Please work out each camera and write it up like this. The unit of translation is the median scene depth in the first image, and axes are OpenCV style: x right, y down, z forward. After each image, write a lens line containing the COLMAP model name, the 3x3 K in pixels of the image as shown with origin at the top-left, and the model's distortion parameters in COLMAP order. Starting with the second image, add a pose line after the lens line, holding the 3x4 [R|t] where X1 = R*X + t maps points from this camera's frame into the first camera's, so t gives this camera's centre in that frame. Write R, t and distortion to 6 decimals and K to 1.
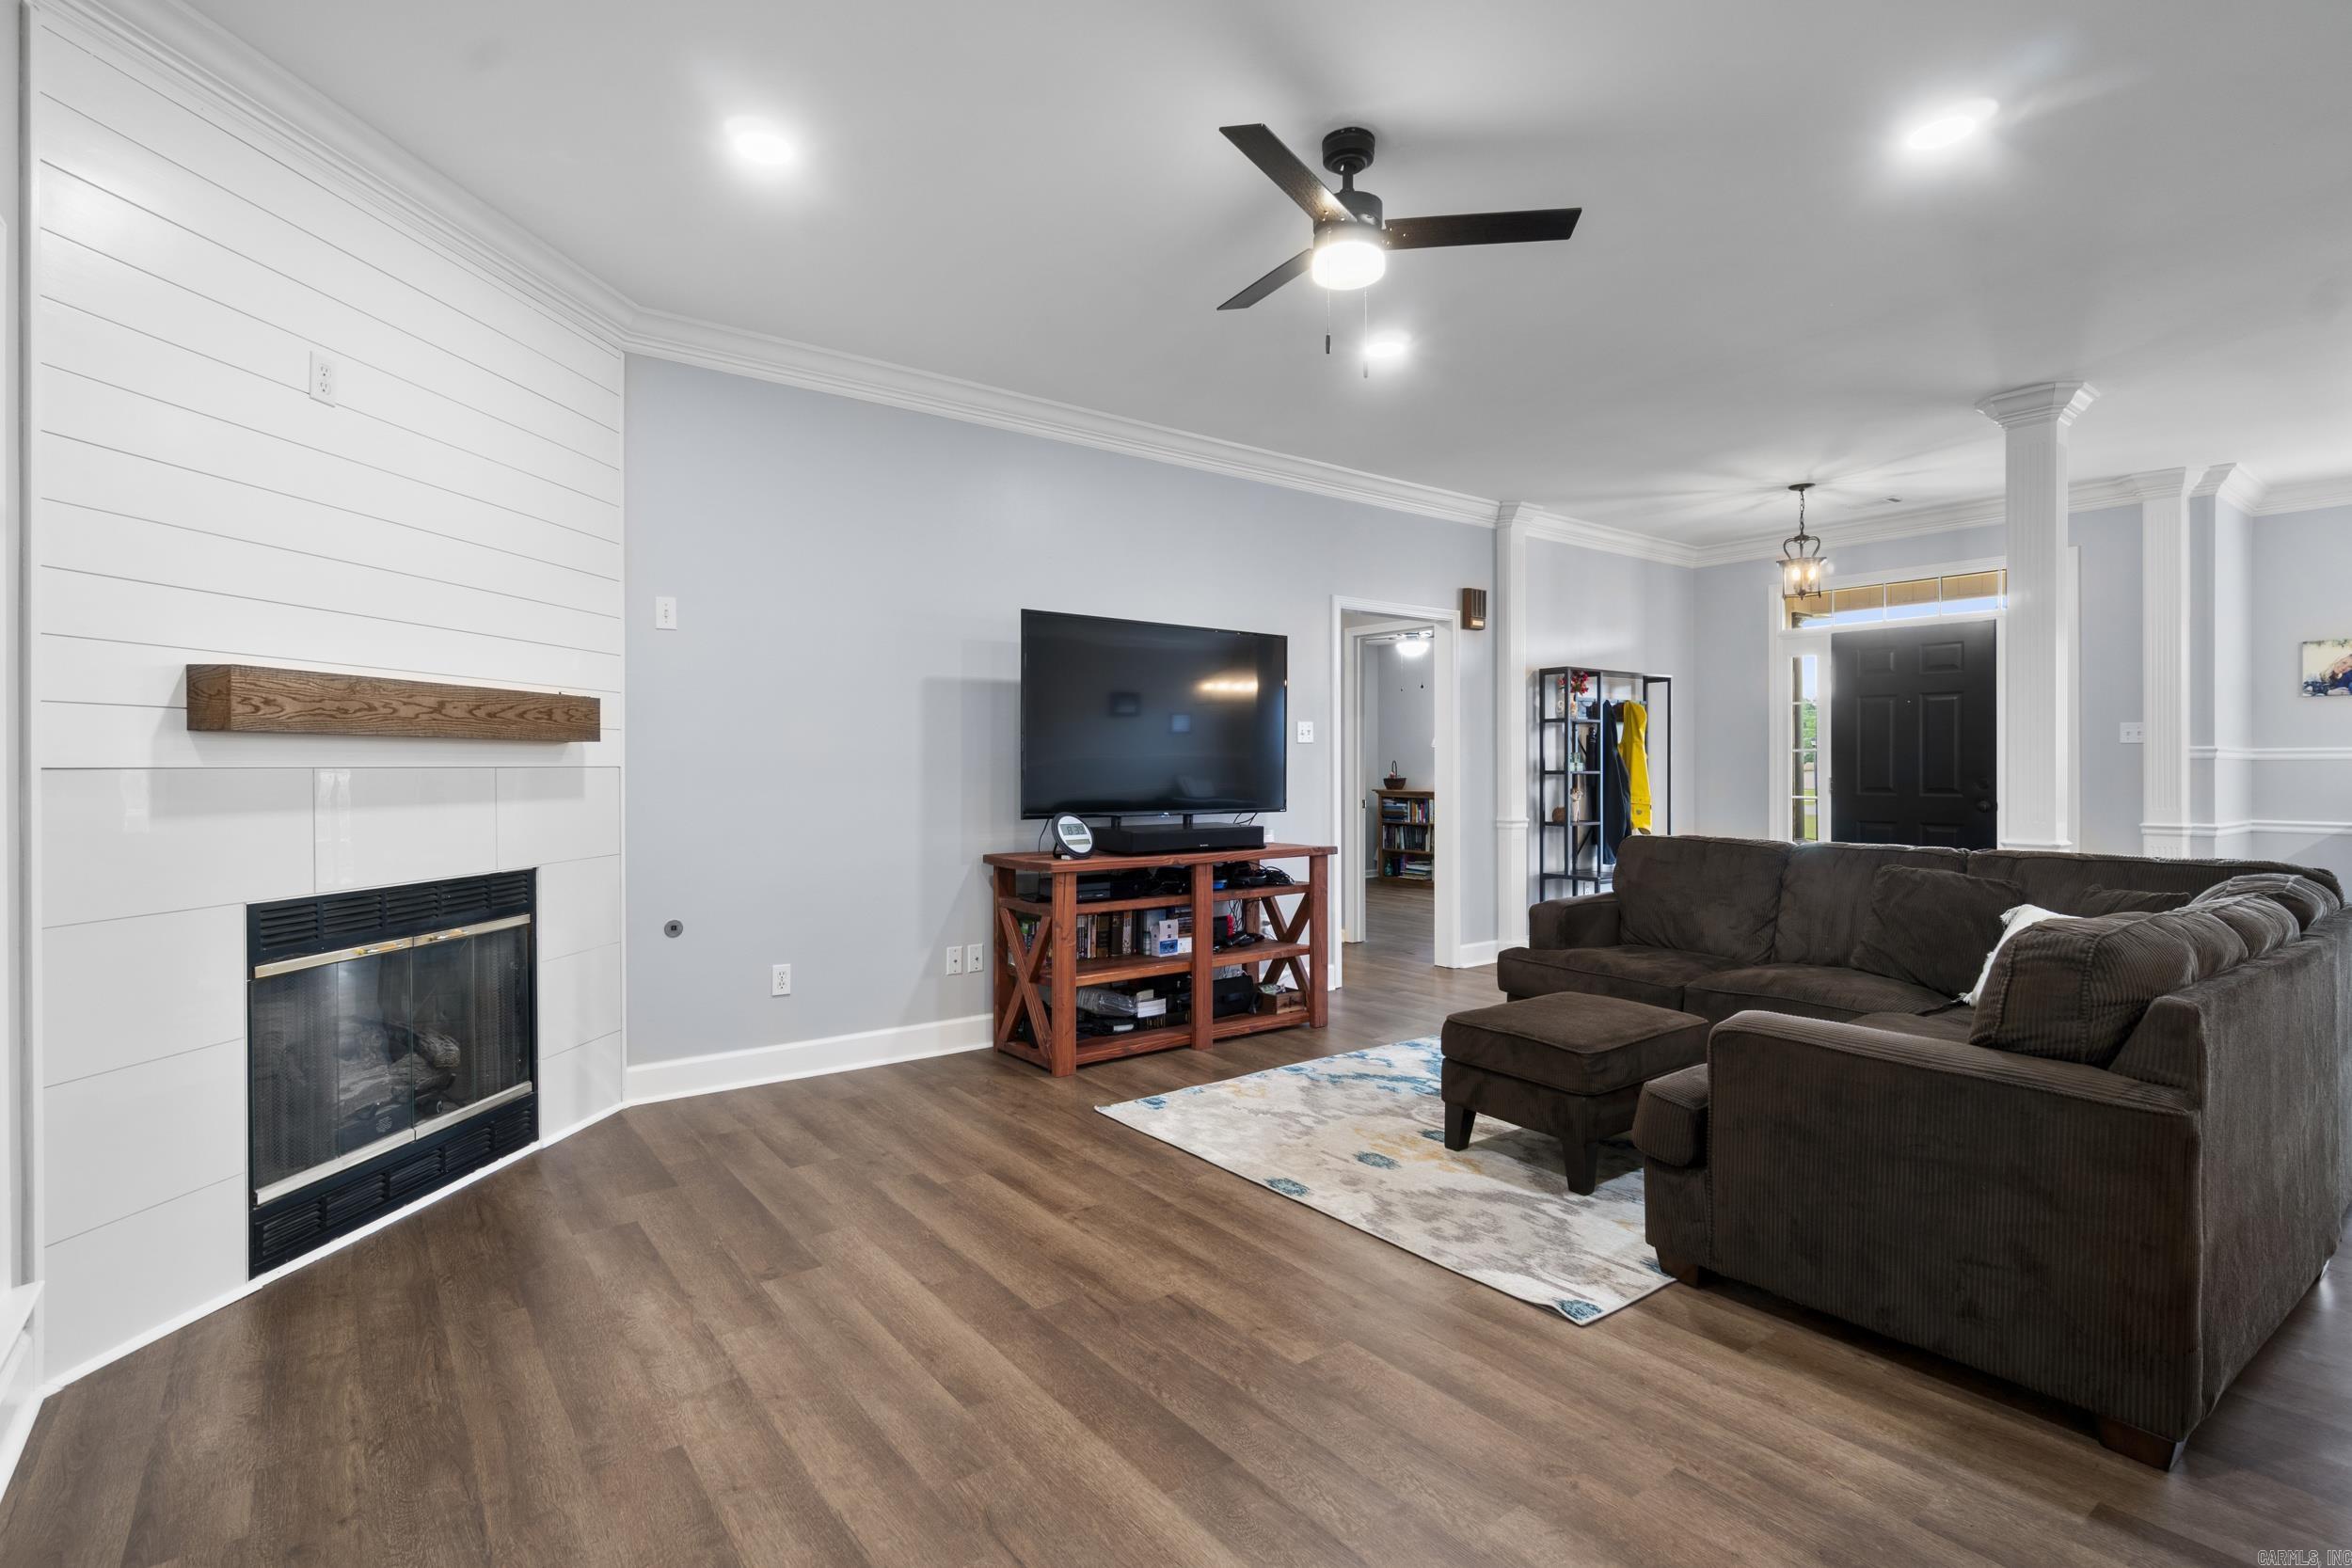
lens RADIAL K [[1106.7, 0, 1155.3], [0, 1106.7, 769.5], [0, 0, 1]] dist [-0.005163, -0.000614]
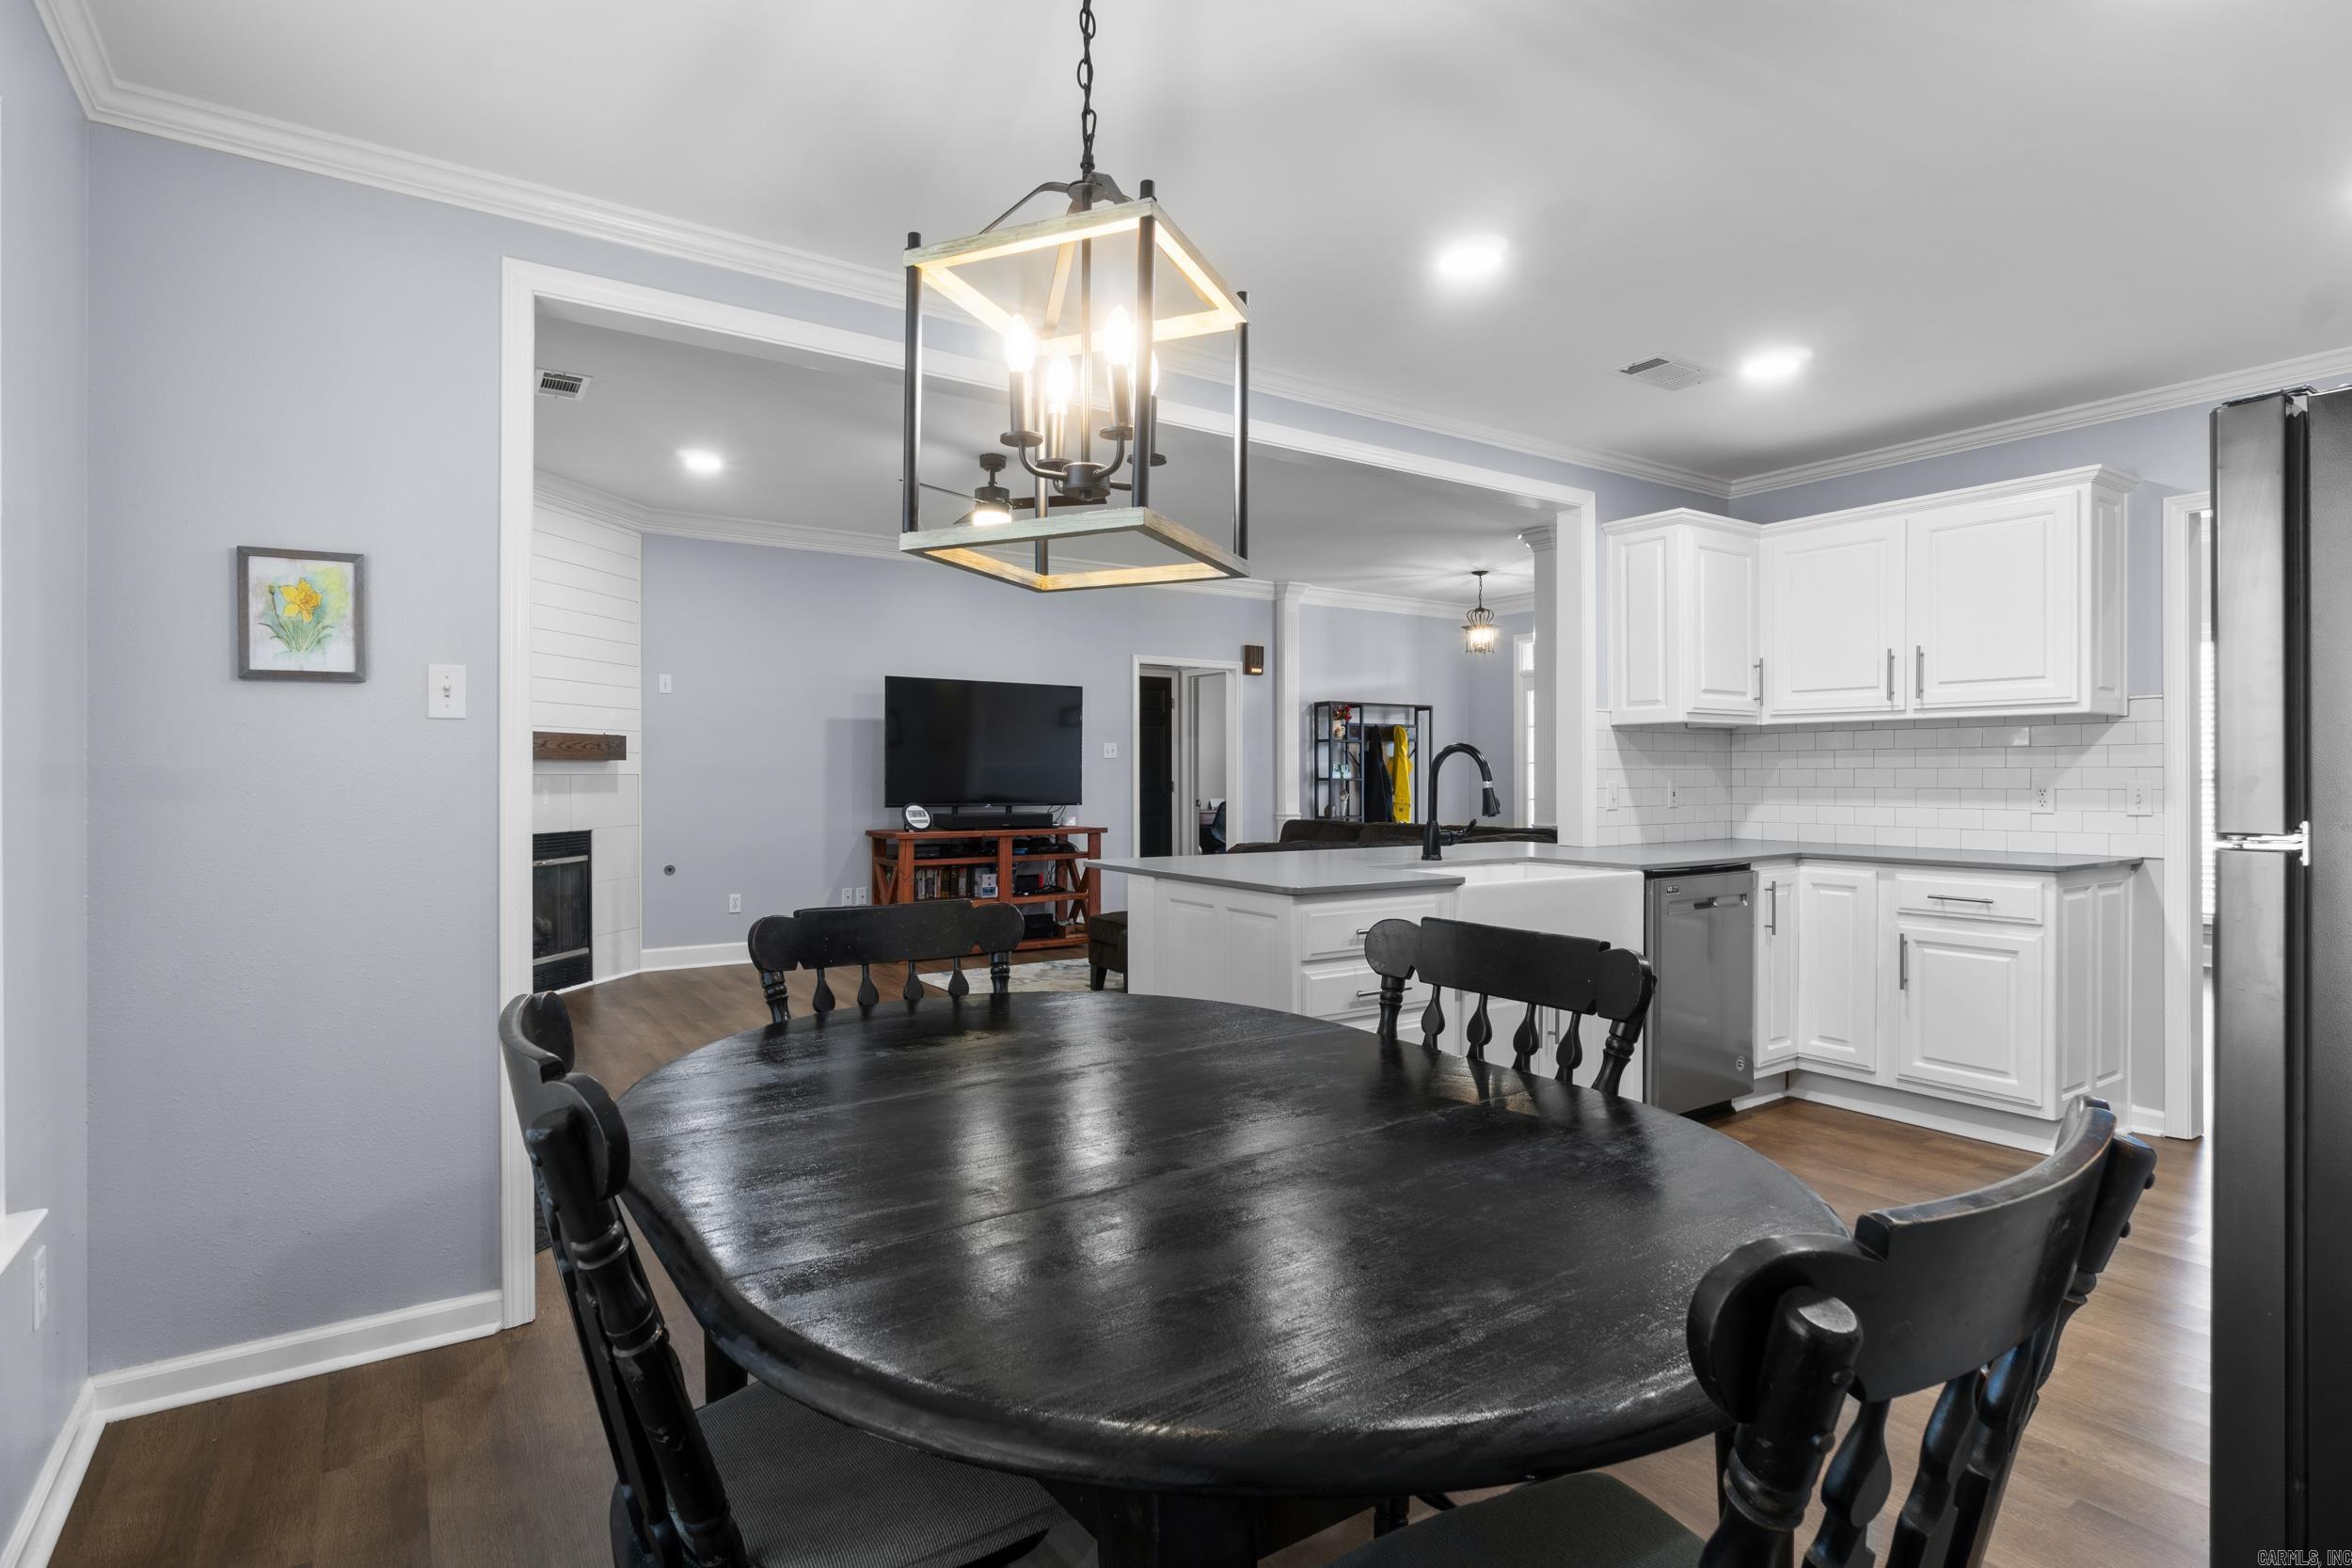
lens RADIAL K [[1186.6, 0, 1158.2], [0, 1186.6, 773.4], [0, 0, 1]] dist [-0.004760, 0.004458]
pose [[0.998851, 0.001030, -0.047905, 0.403278], [-0.001279, 0.999986, -0.005162, 0.004757], [0.047899, 0.005217, 0.998839, -0.786053]]
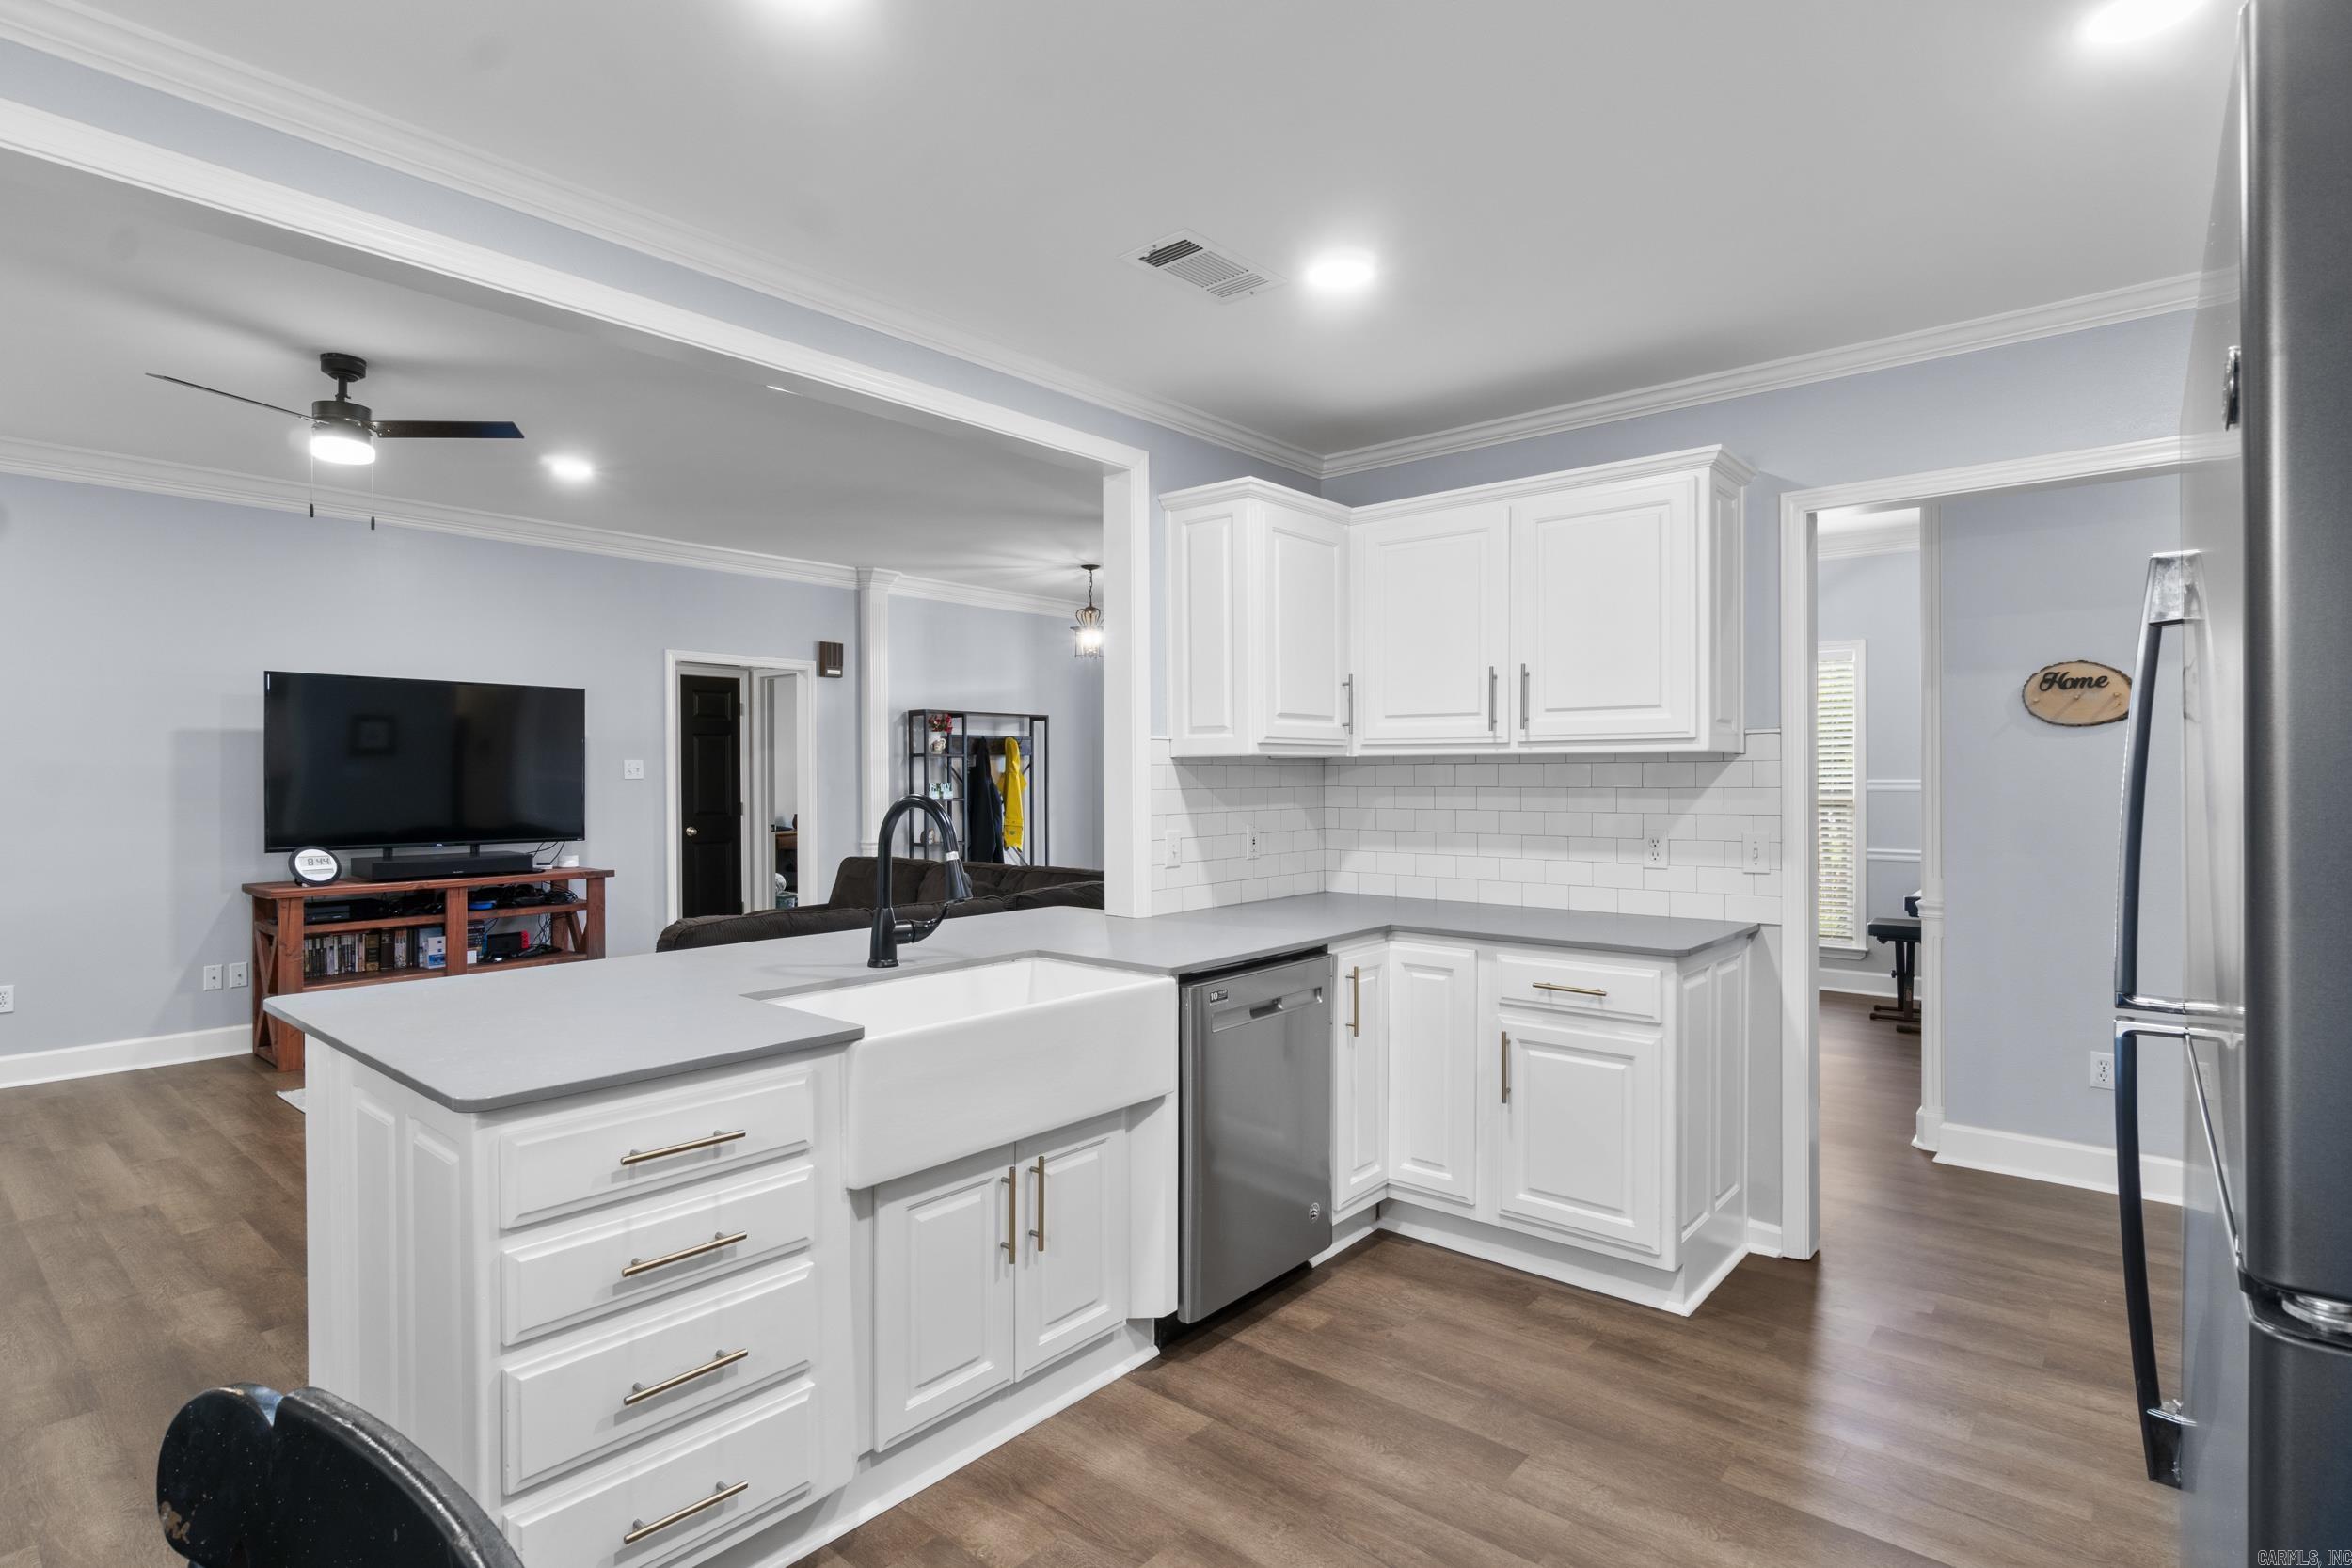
lens RADIAL K [[1186.6, 0, 1159.9], [0, 1186.6, 777.2], [0, 0, 1]] dist [-0.004760, 0.004458]
pose [[0.976385, -0.001934, 0.216030, 0.596042], [0.002277, 0.999997, -0.001338, -0.034270], [-0.216027, 0.001798, 0.976386, -0.464756]]
